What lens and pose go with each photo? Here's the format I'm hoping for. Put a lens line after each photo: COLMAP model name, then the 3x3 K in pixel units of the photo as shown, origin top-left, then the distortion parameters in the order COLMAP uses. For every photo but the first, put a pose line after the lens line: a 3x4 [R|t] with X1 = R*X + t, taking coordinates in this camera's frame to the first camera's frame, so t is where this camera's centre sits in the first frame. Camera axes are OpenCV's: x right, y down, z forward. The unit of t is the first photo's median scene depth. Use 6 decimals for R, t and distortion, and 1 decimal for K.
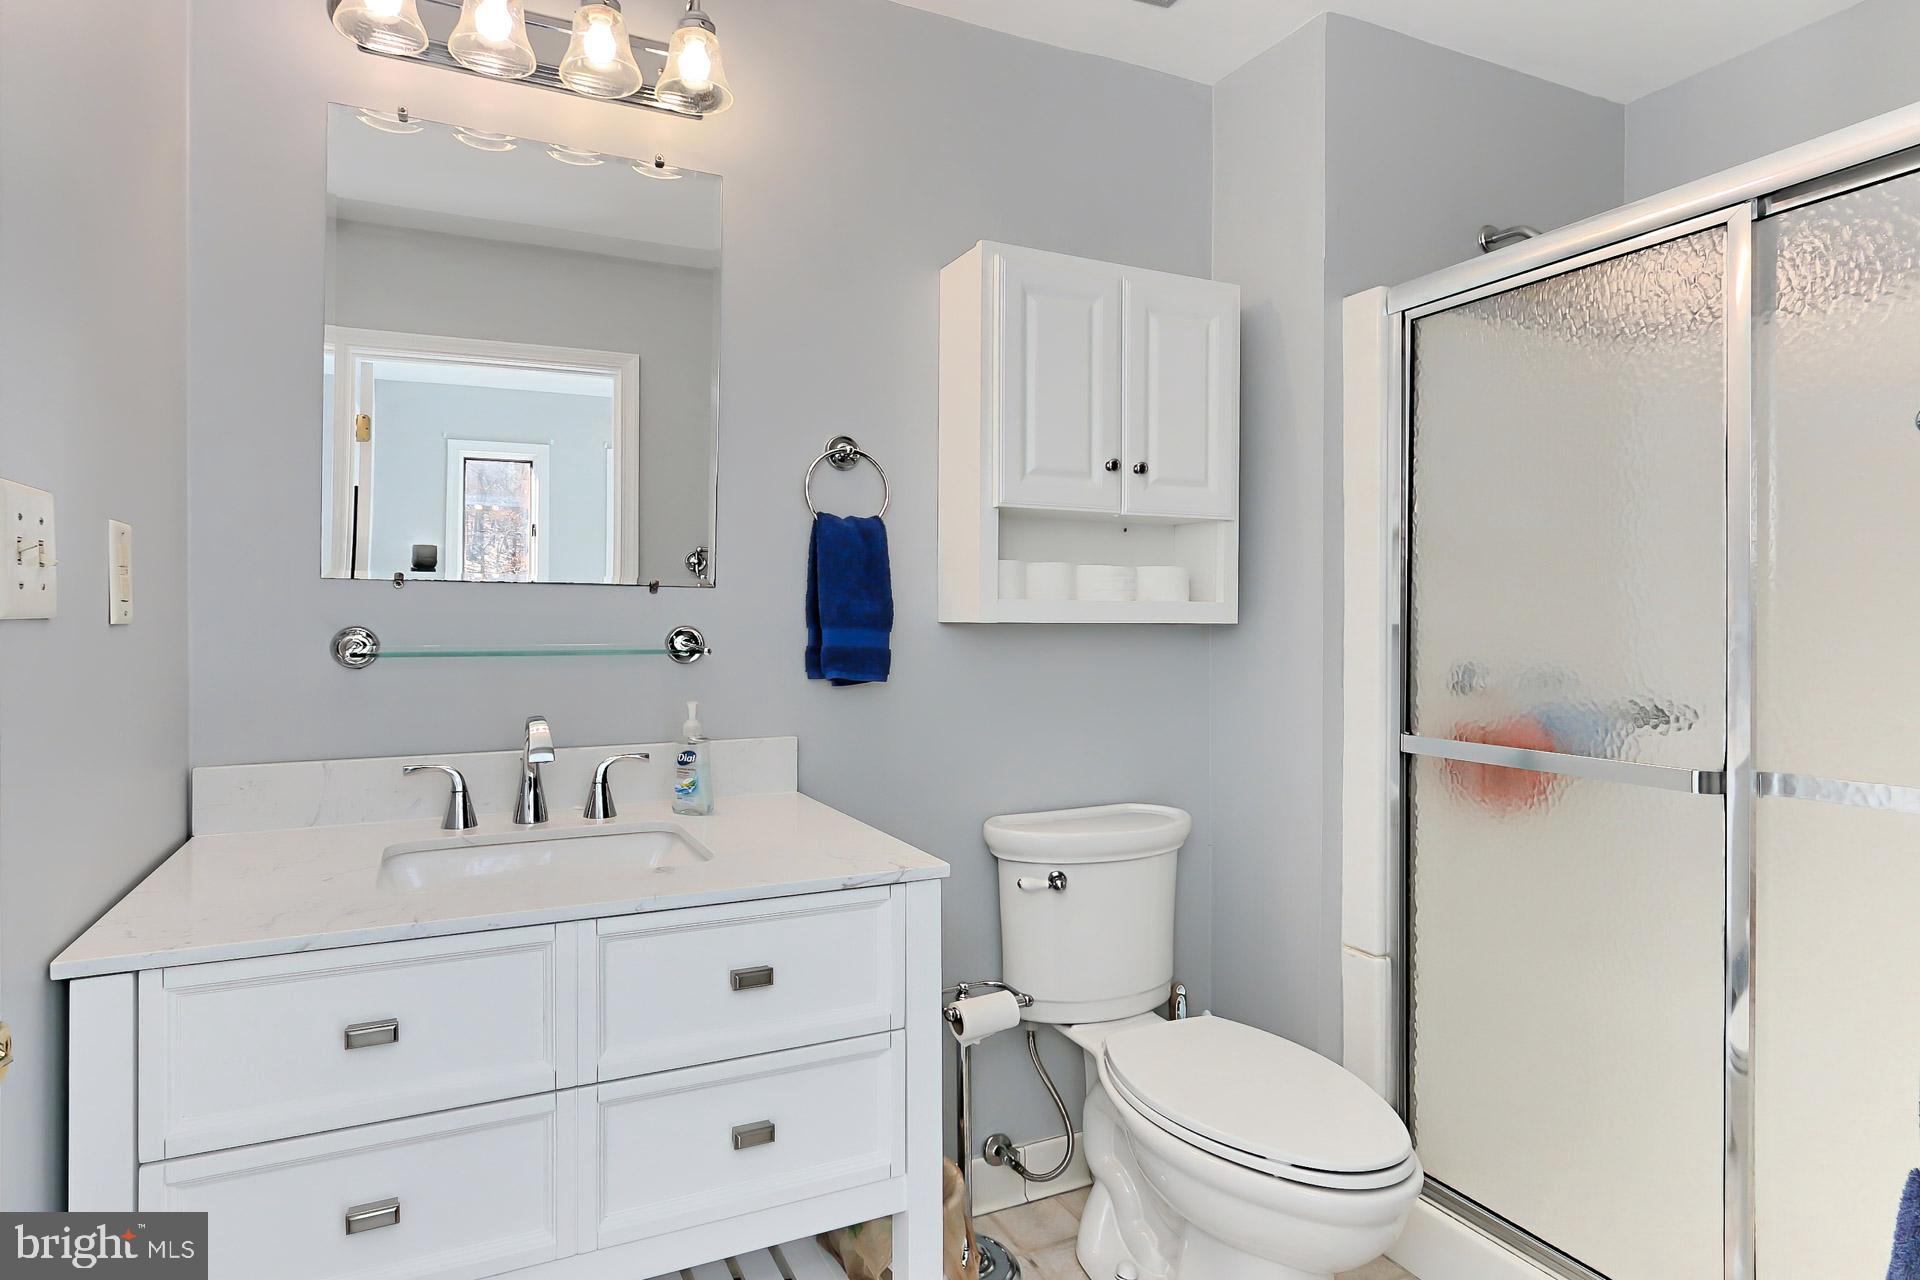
lens RADIAL K [[898.8, 0, 928.6], [0, 898.8, 614.4], [0, 0, 1]] dist [-0.002951, 0.000618]
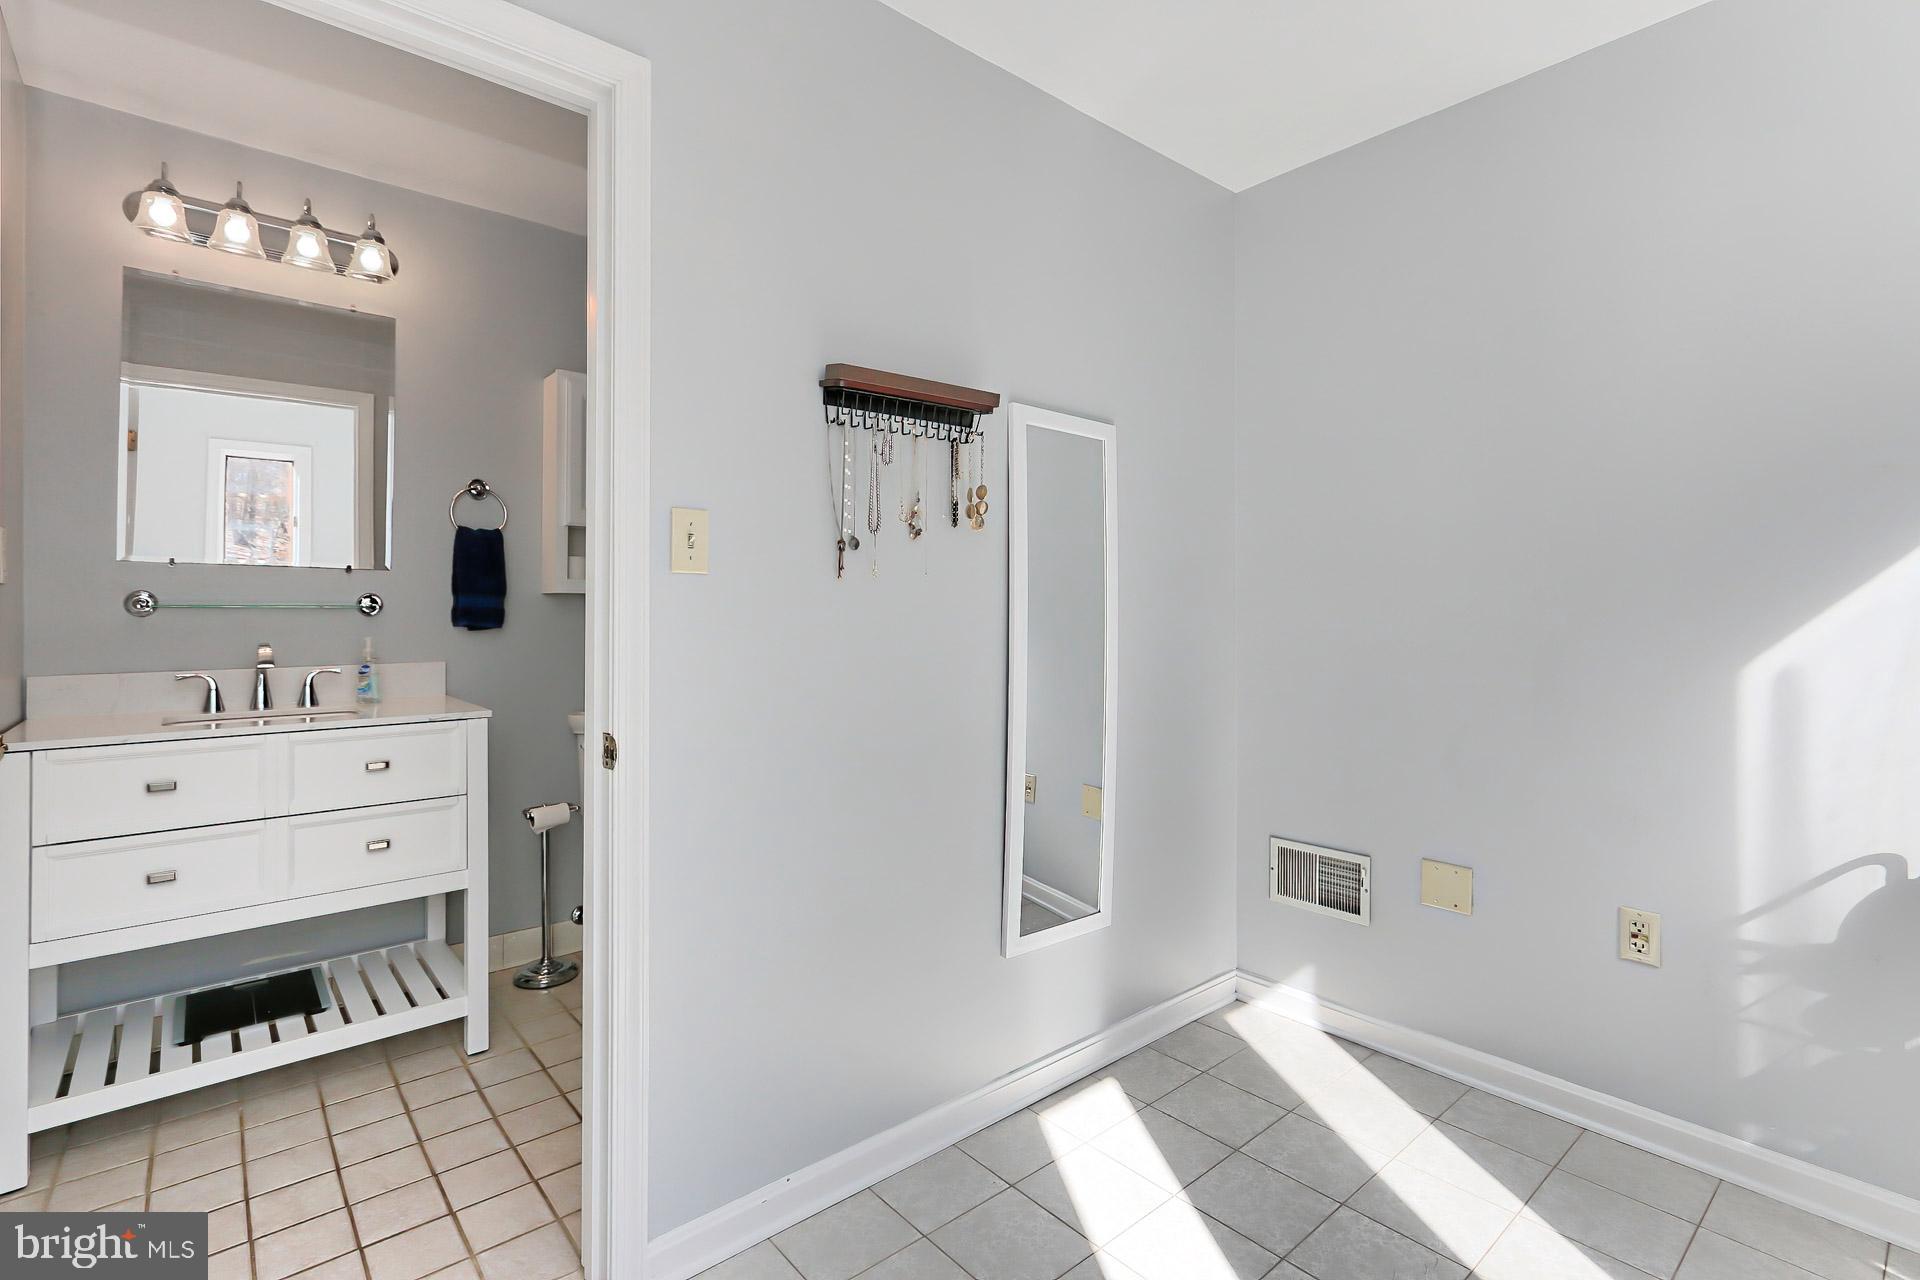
lens RADIAL K [[898.8, 0, 928.6], [0, 898.8, 614.4], [0, 0, 1]] dist [-0.002951, 0.000618]
pose [[0.983342, 0.006526, 0.181650, 0.461510], [-0.007581, 0.999958, 0.005114, 0.037479], [-0.181609, -0.006406, 0.983350, -0.844647]]
